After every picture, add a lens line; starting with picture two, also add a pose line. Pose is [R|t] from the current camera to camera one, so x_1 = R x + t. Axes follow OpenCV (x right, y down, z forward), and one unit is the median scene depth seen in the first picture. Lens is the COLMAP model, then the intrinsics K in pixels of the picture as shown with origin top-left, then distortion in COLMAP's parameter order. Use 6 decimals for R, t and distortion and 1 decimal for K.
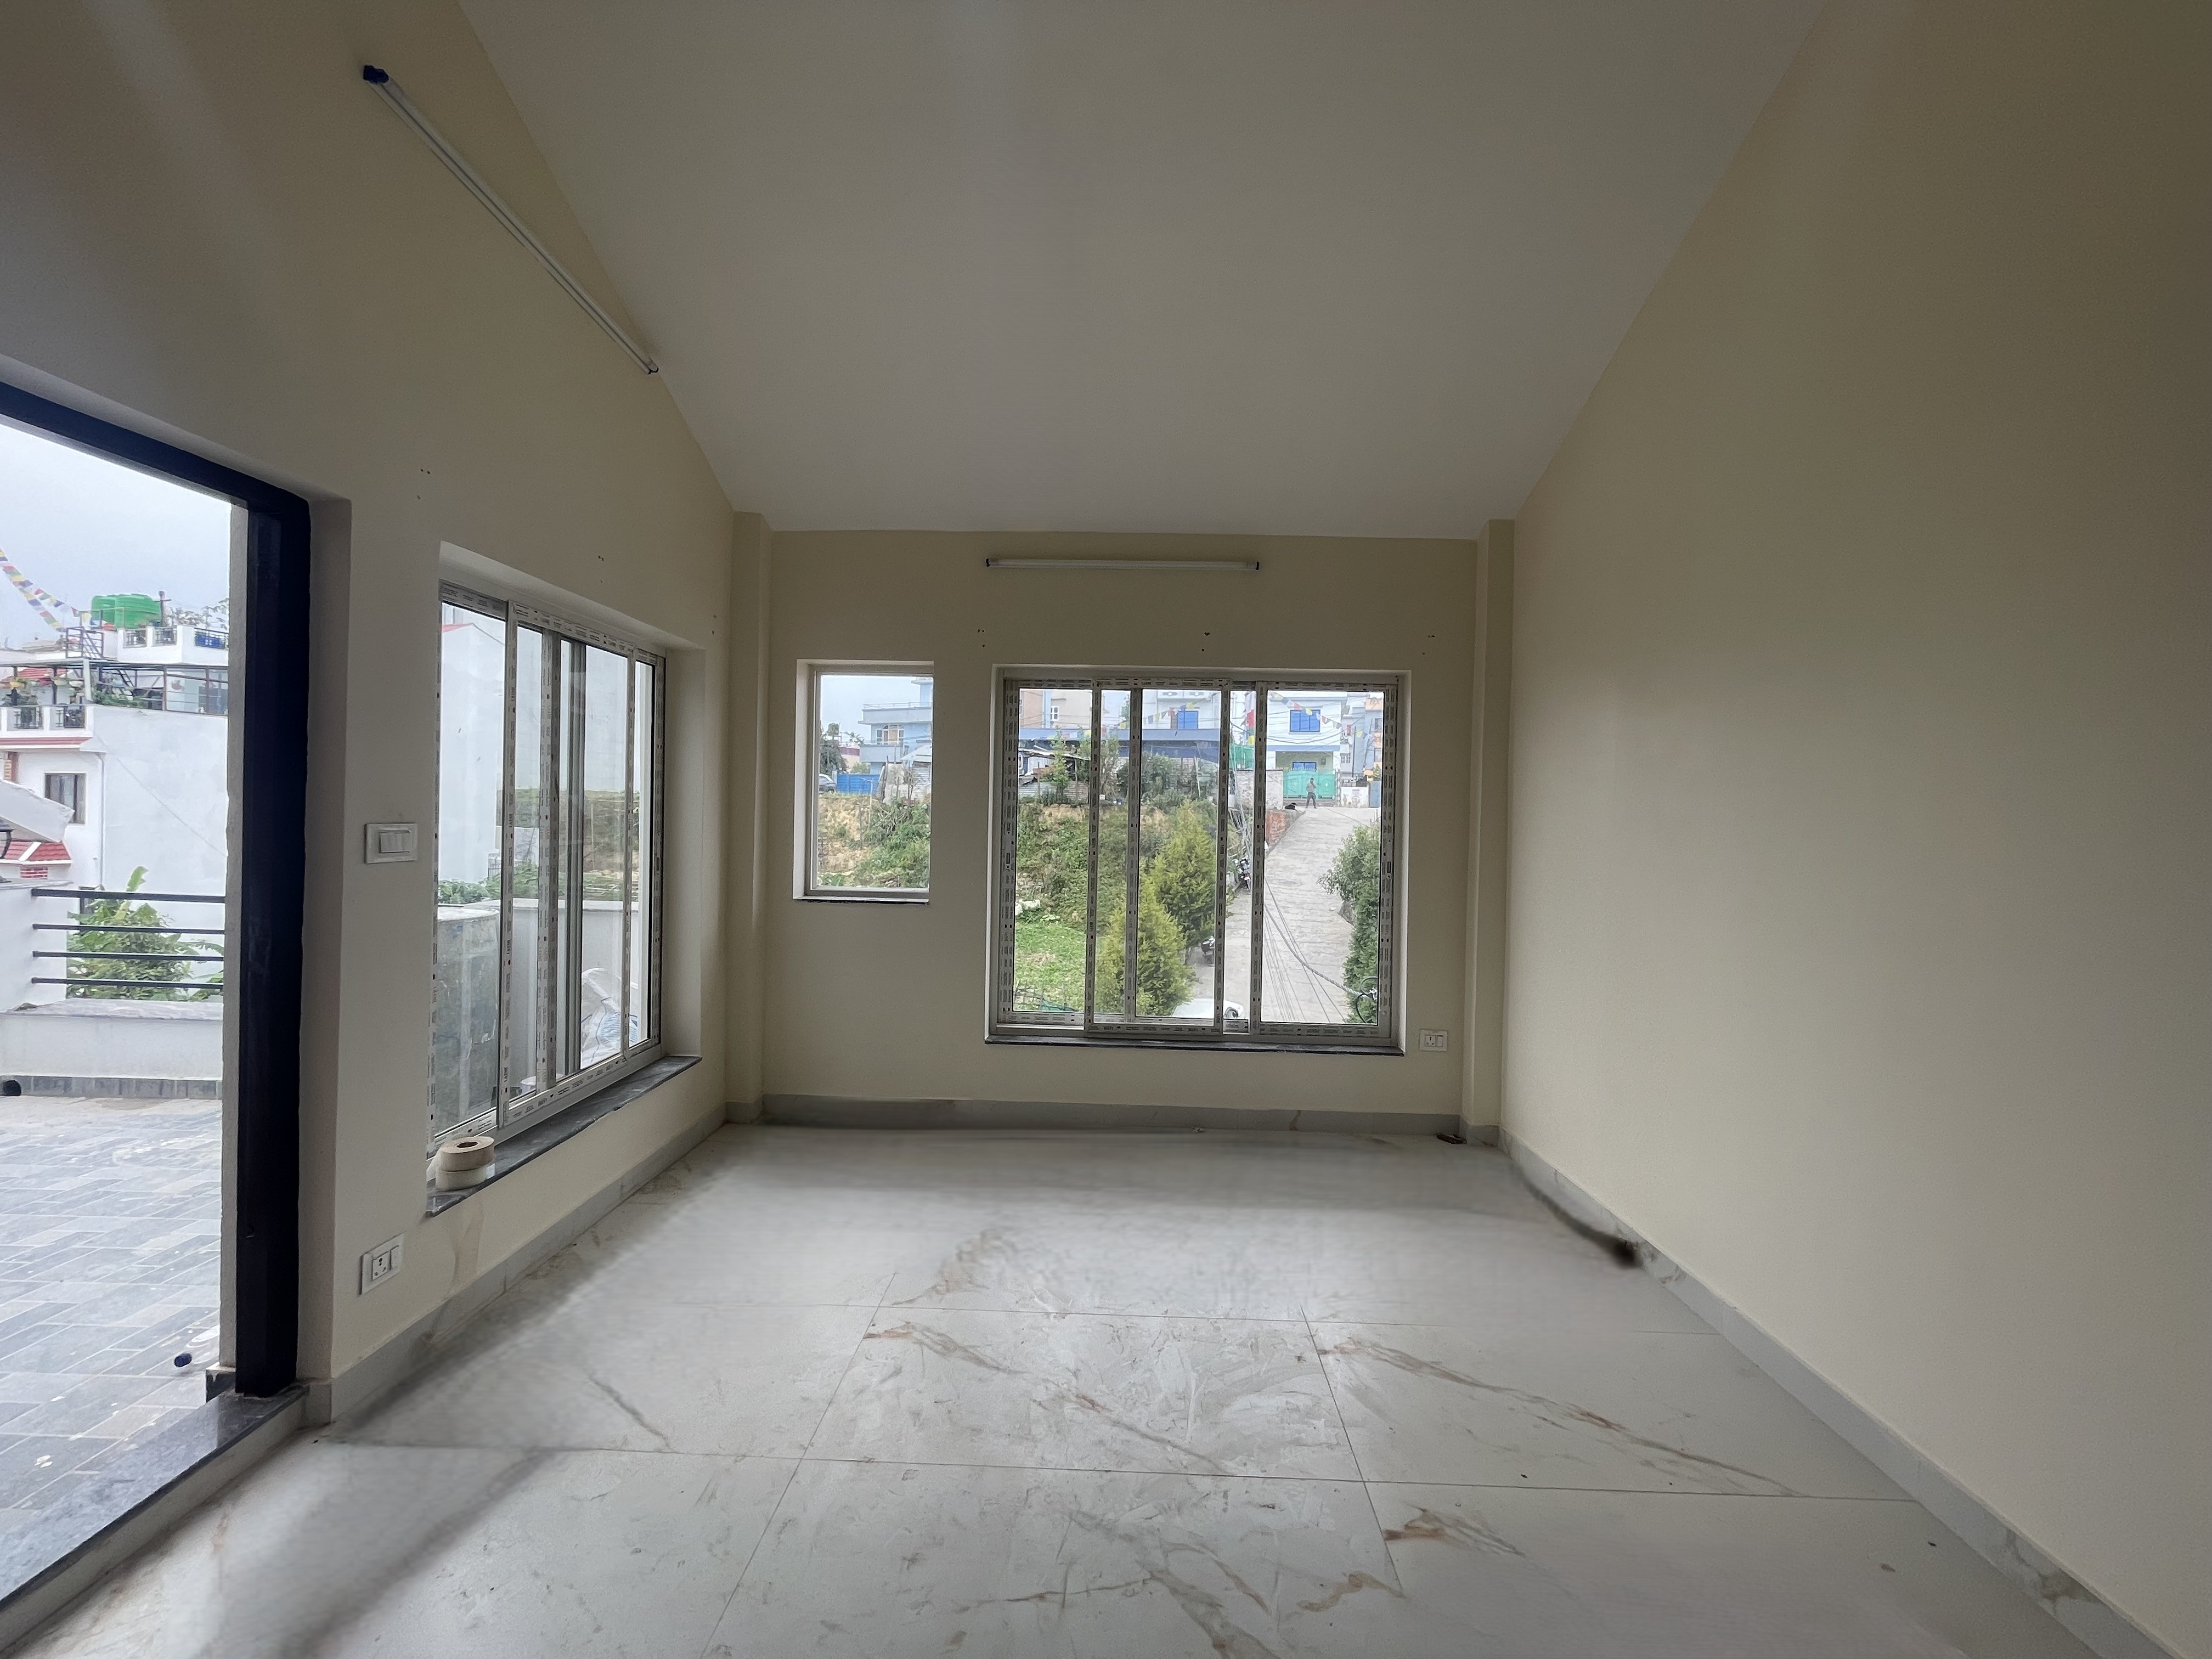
lens RADIAL K [[897.8, 0, 1100.7], [0, 897.8, 816.9], [0, 0, 1]] dist [-0.000739, -0.000260]
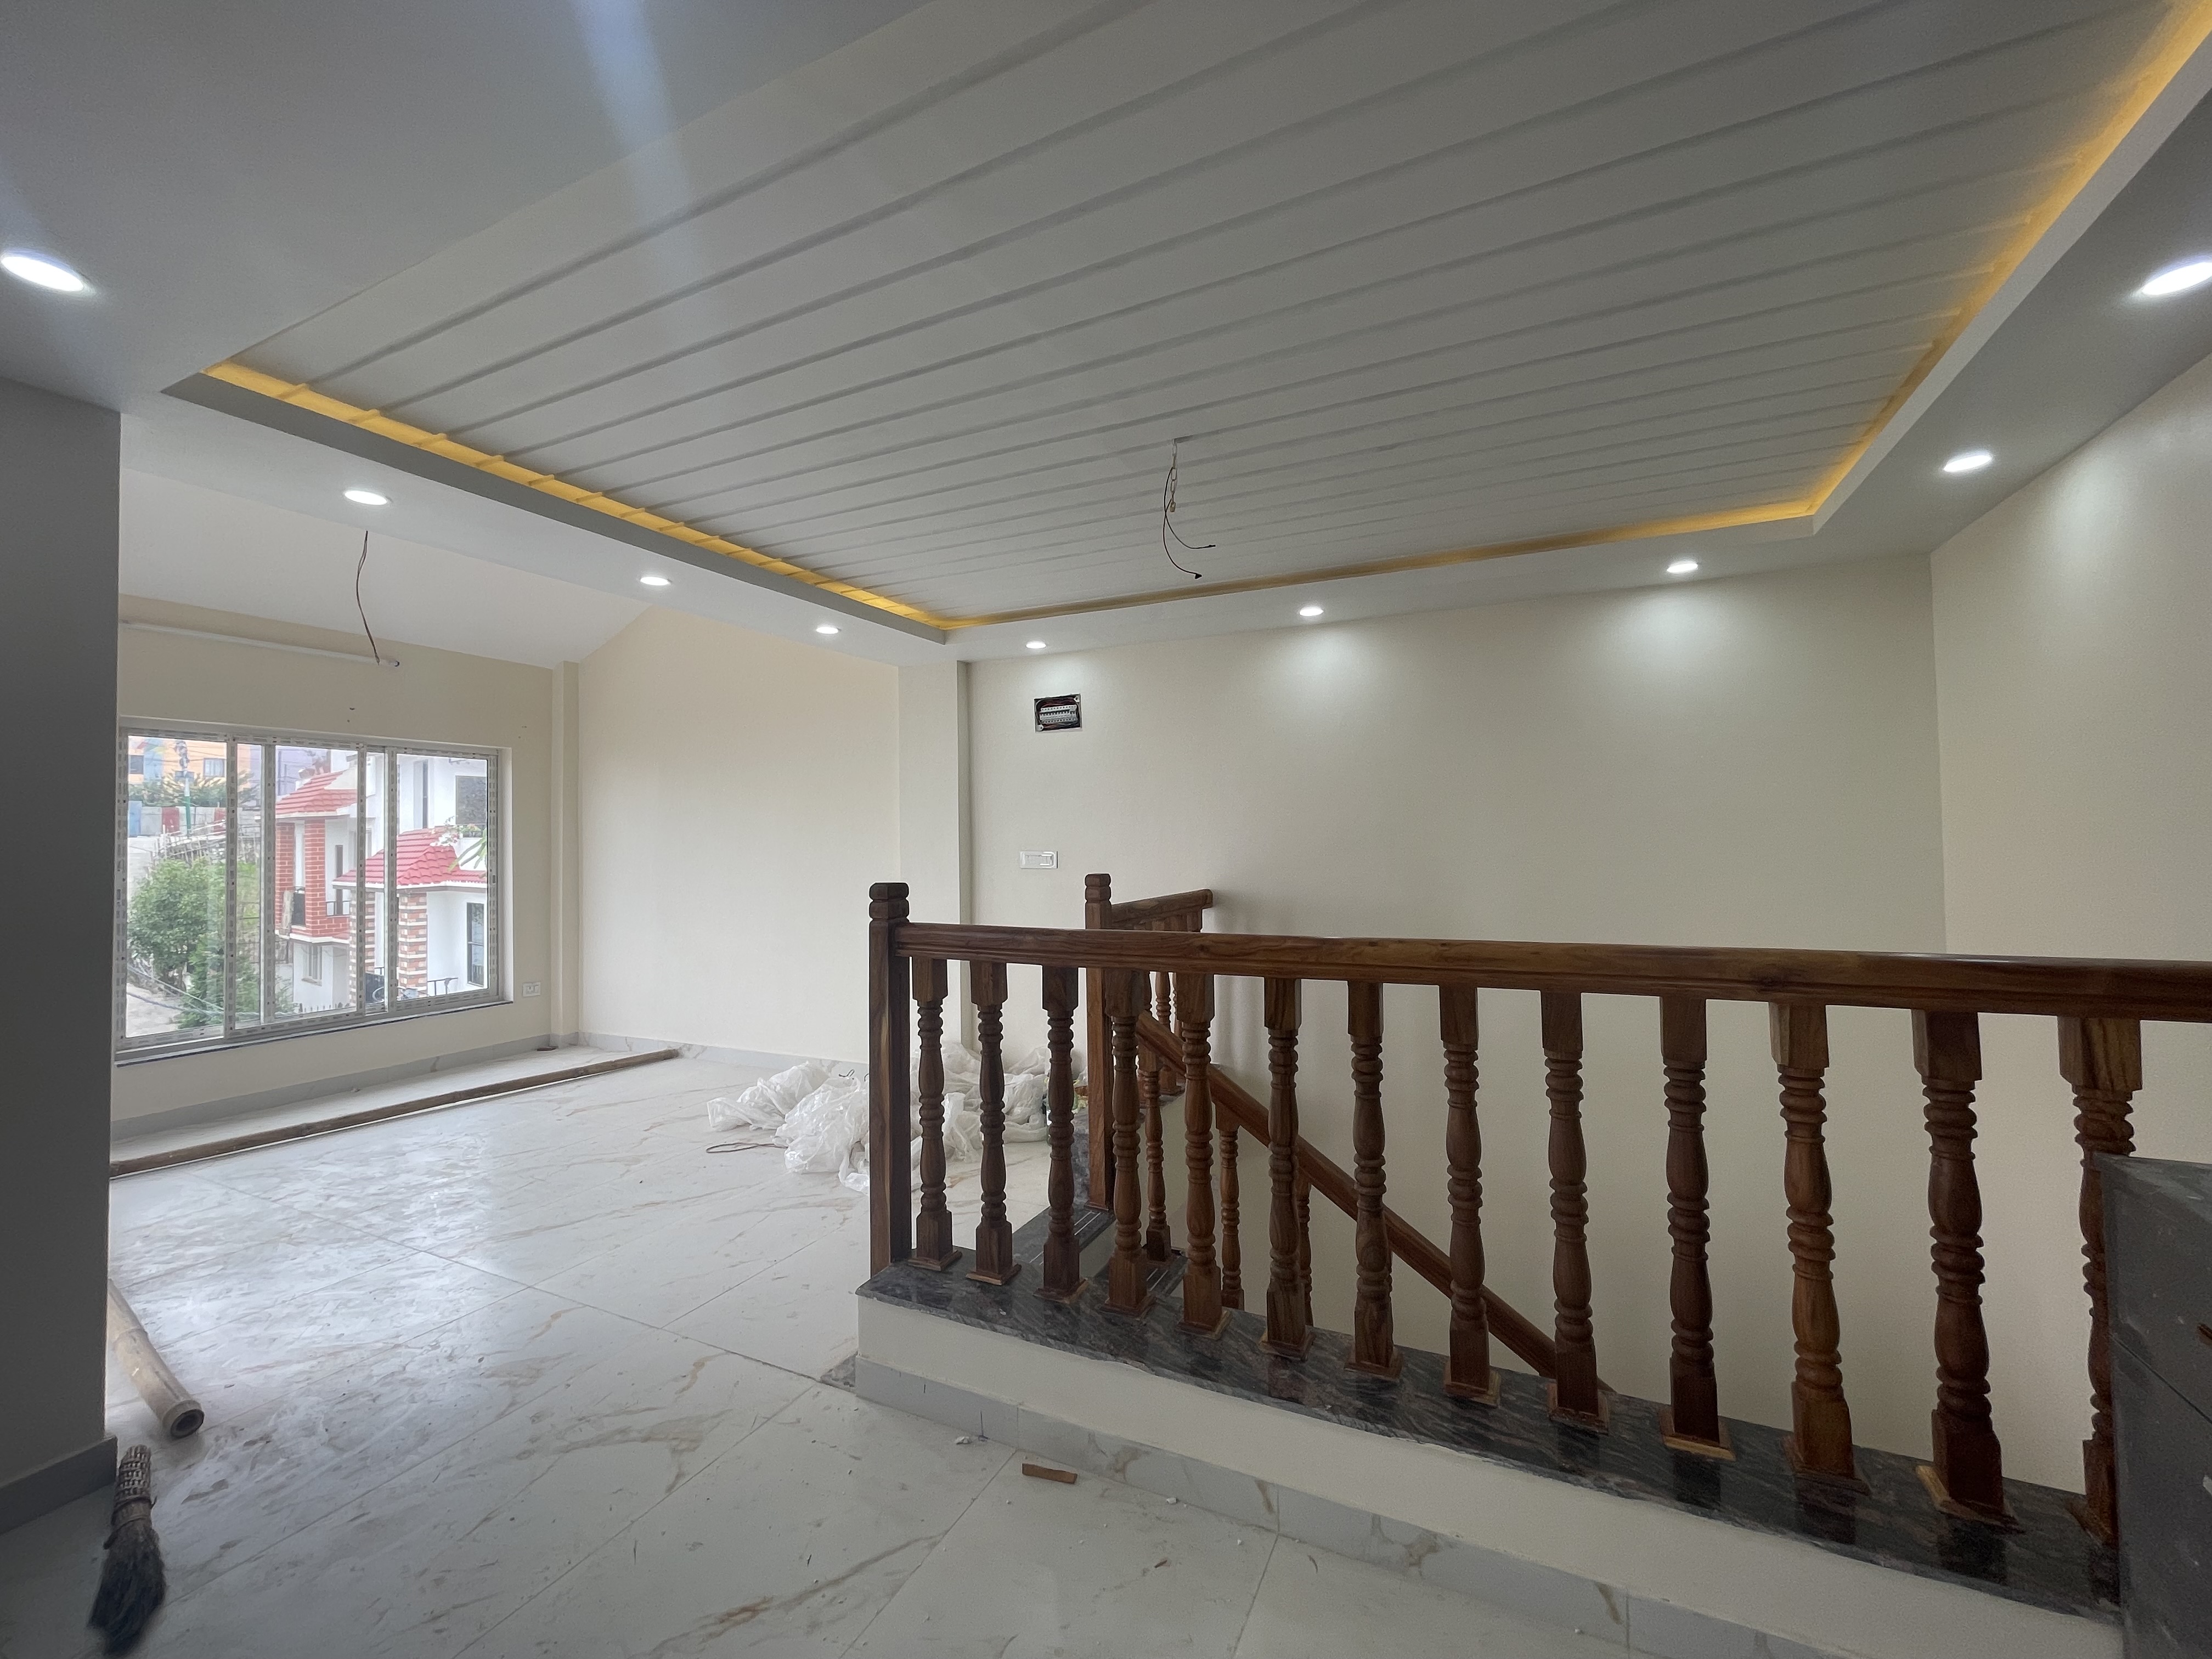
lens RADIAL K [[897.8, 0, 1100.7], [0, 897.8, 816.9], [0, 0, 1]] dist [-0.000739, -0.000260]
pose [[0.417861, 0.004629, 0.908499, -0.589917], [0.016007, 0.999794, -0.012456, -0.013812], [-0.908370, 0.019748, 0.417701, -0.506454]]
